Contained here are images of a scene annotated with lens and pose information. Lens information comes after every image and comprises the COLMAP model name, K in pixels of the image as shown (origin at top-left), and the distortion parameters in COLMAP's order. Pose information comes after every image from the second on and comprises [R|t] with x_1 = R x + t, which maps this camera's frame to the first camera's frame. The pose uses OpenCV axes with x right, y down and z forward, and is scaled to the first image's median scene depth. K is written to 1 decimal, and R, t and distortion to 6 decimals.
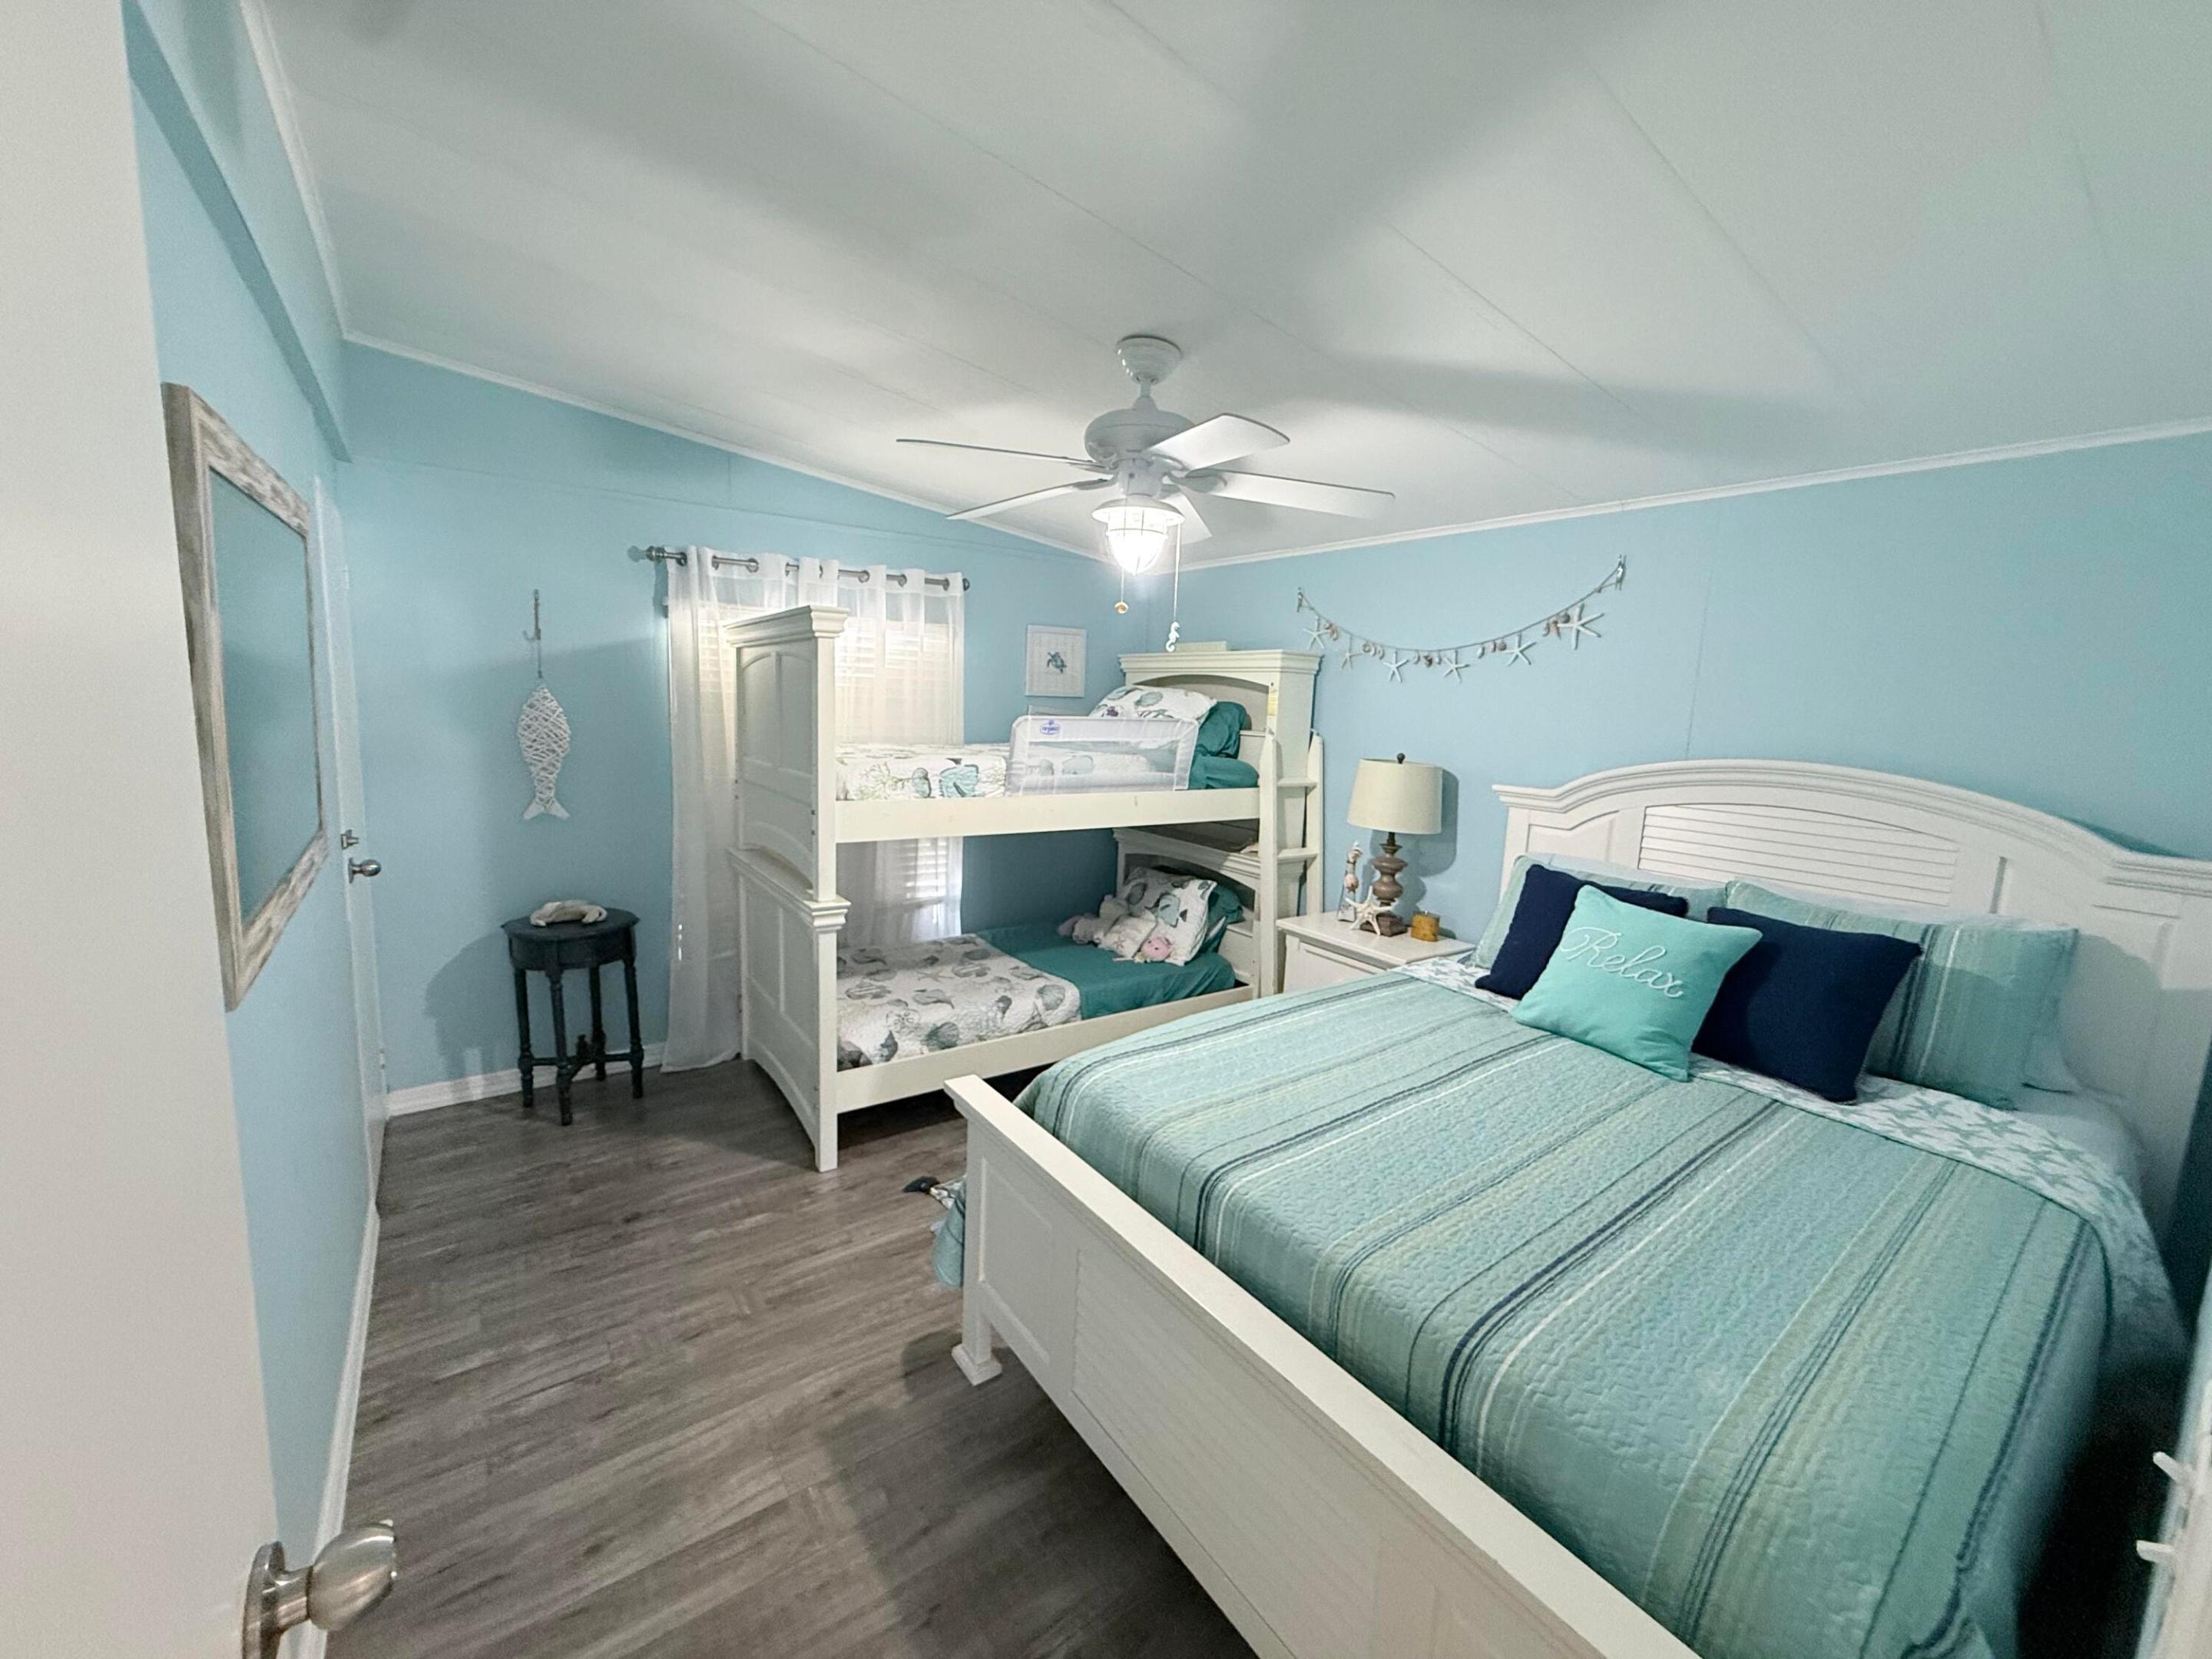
lens RADIAL K [[876.6, 0, 1105.2], [0, 876.6, 819.9], [0, 0, 1]] dist [0.001450, 0.000164]
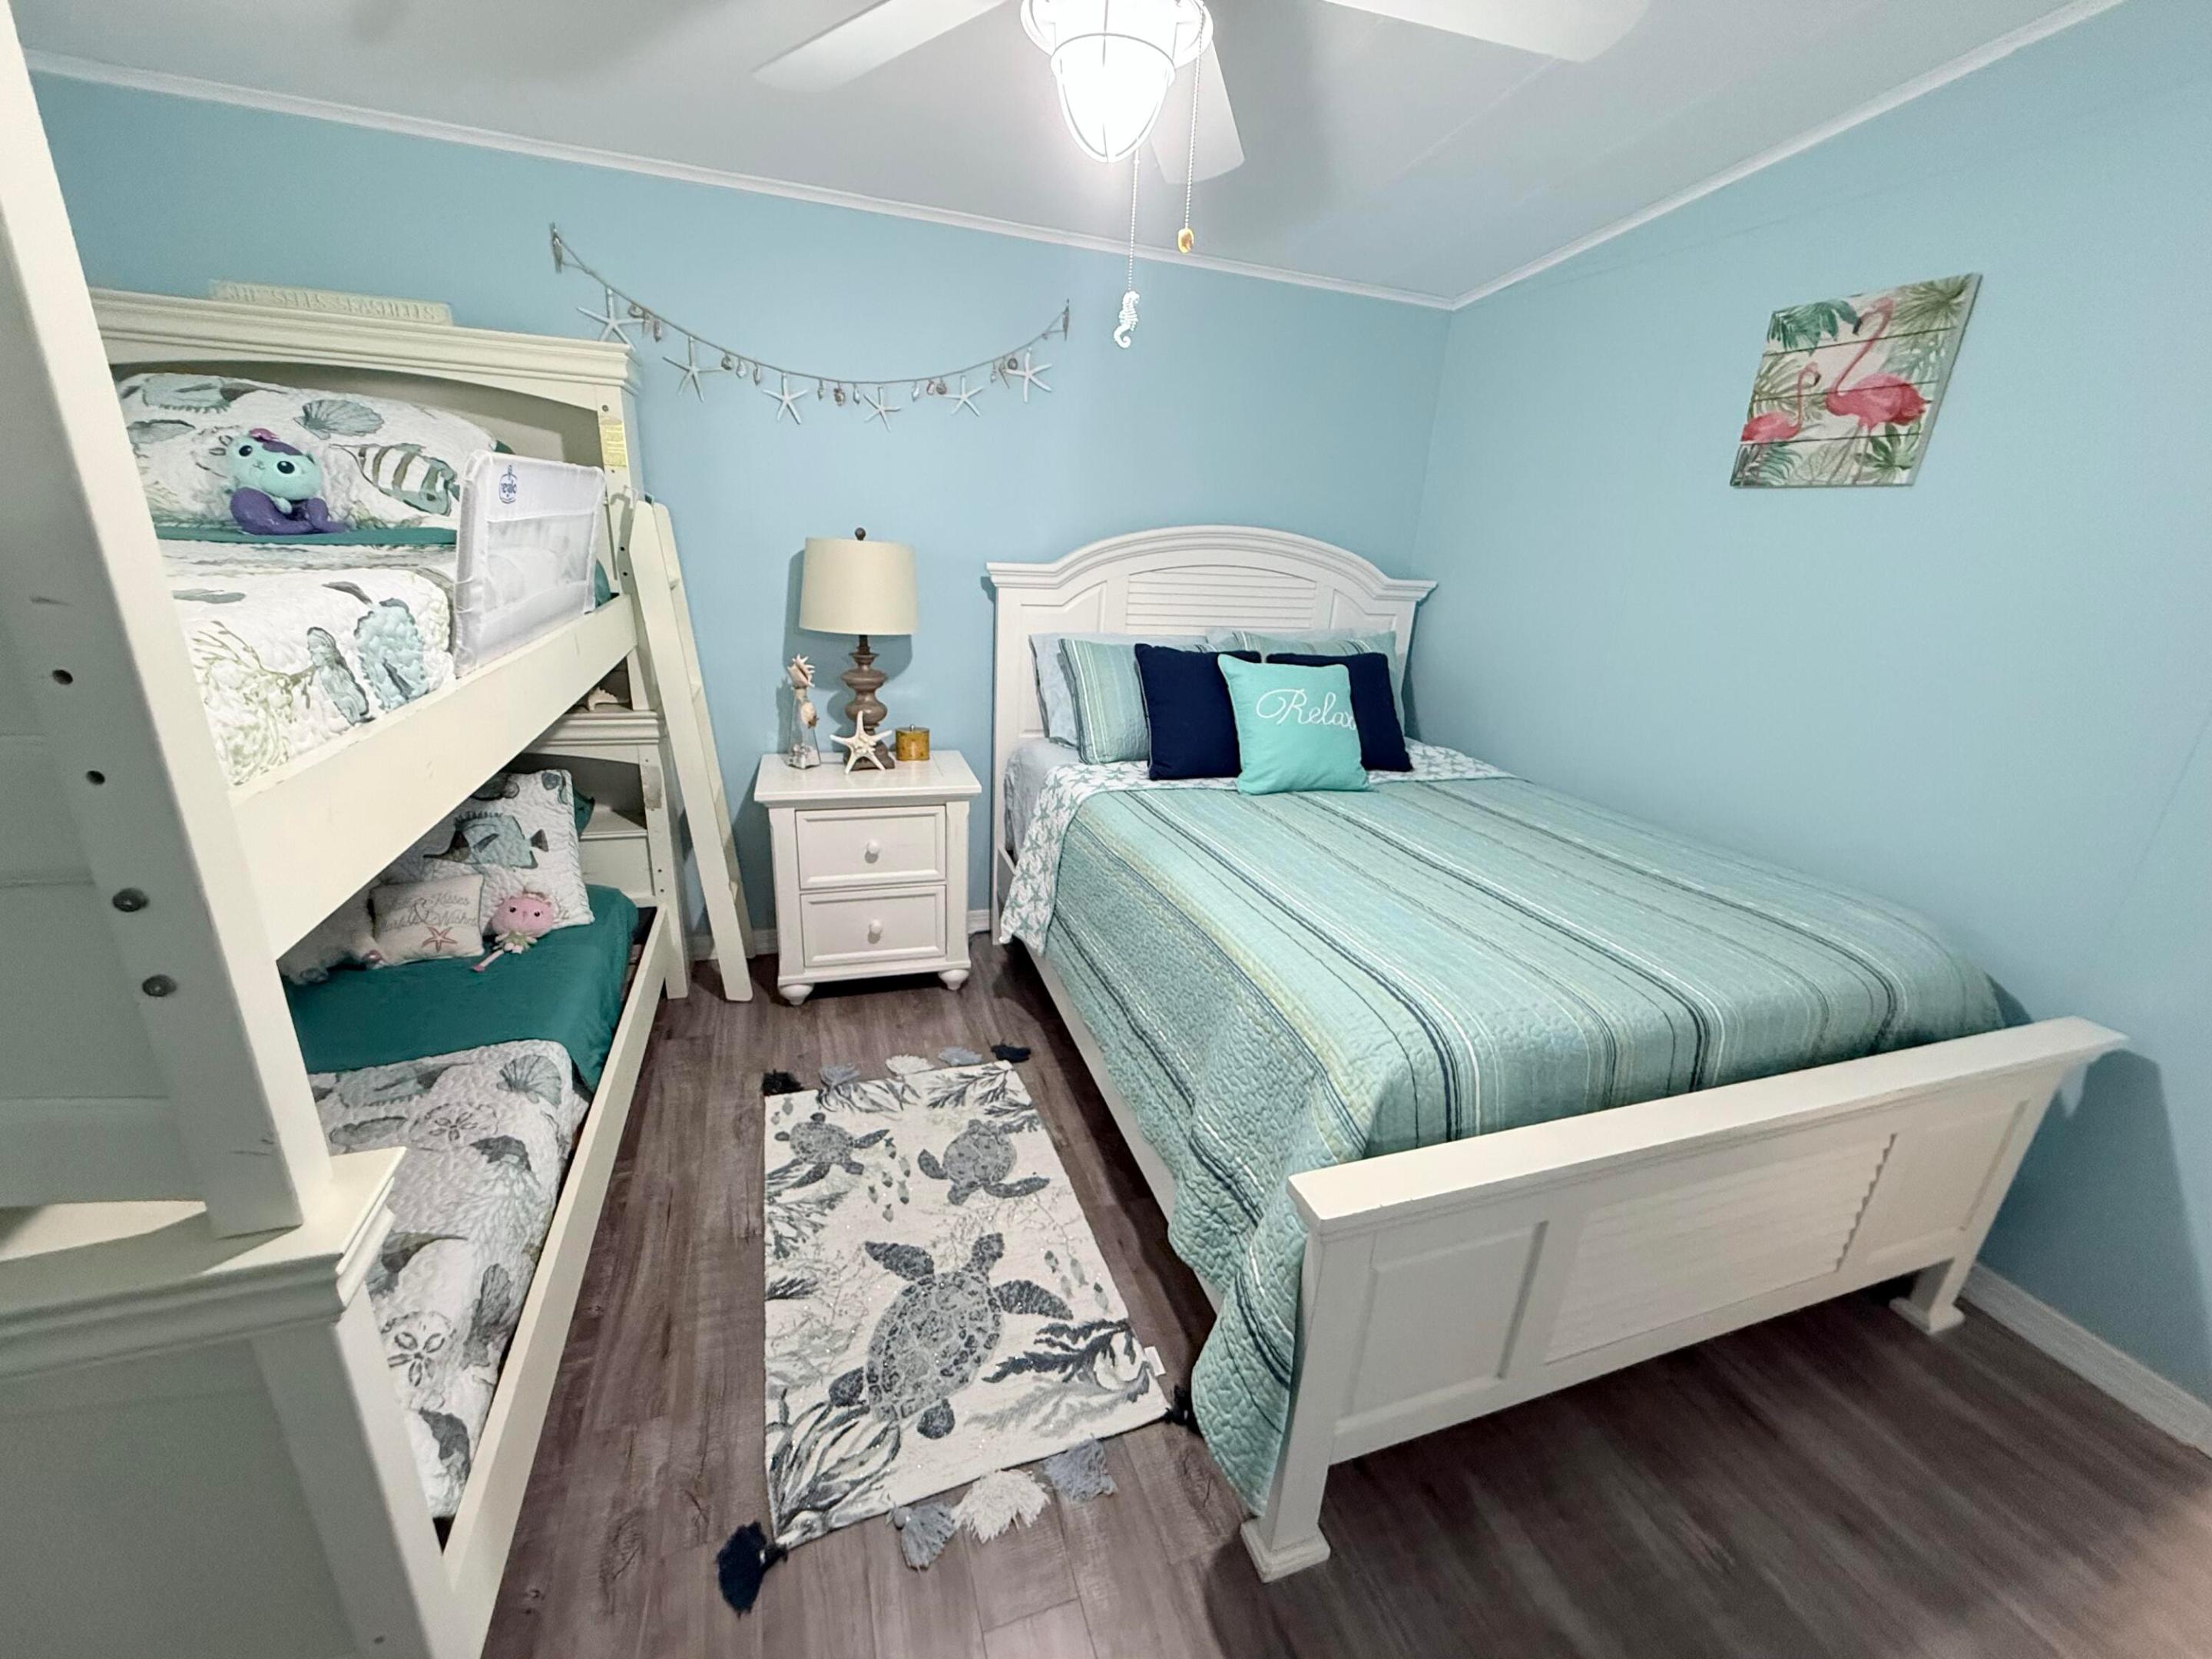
lens RADIAL K [[876.6, 0, 1105.2], [0, 876.6, 819.9], [0, 0, 1]] dist [0.001450, 0.000164]
pose [[0.294692, -0.327946, 0.897557, -0.460871], [0.089103, 0.944605, 0.315881, -0.075531], [-0.951429, -0.013112, 0.307589, 0.731615]]
